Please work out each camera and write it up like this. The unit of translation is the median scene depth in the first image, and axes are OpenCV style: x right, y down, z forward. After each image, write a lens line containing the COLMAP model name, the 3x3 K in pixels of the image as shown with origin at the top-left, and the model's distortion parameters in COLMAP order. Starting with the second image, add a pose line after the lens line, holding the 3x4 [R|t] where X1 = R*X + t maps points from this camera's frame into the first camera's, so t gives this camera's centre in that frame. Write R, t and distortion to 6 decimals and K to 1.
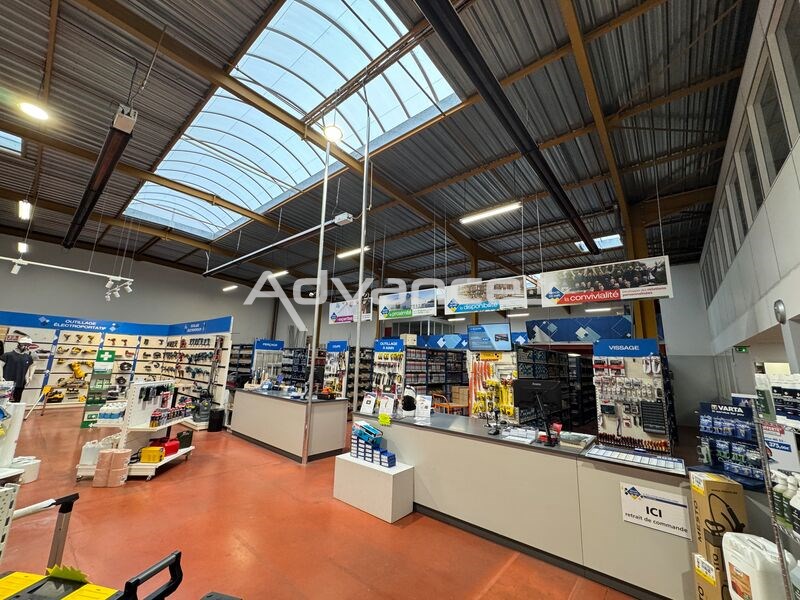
lens RADIAL K [[318.6, 0, 401.2], [0, 318.6, 300.6], [0, 0, 1]] dist [-0.003455, 0.000546]
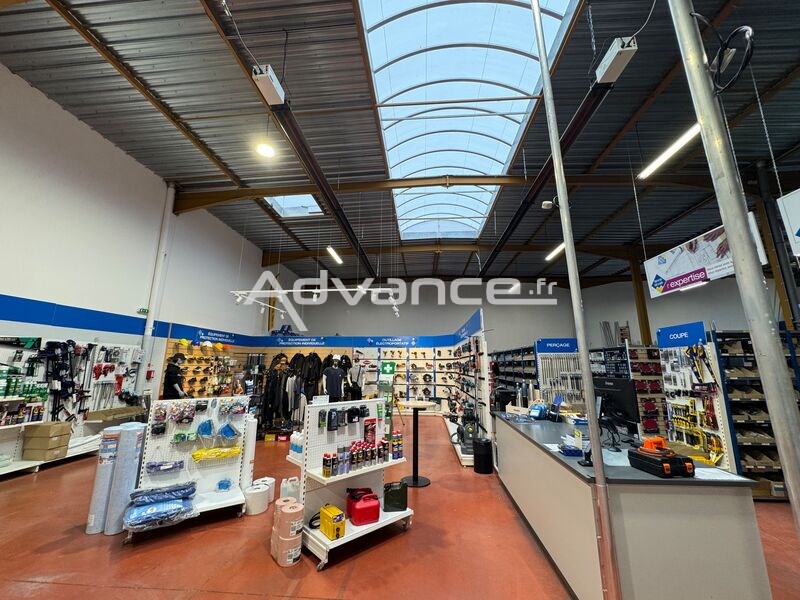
lens RADIAL K [[318.6, 0, 399.4], [0, 318.6, 300.0], [0, 0, 1]] dist [-0.003455, 0.000546]
pose [[0.585356, -0.197246, -0.786417, -0.054719], [0.174219, 0.977898, -0.115595, 0.069169], [0.791837, -0.069344, 0.606783, 0.346149]]
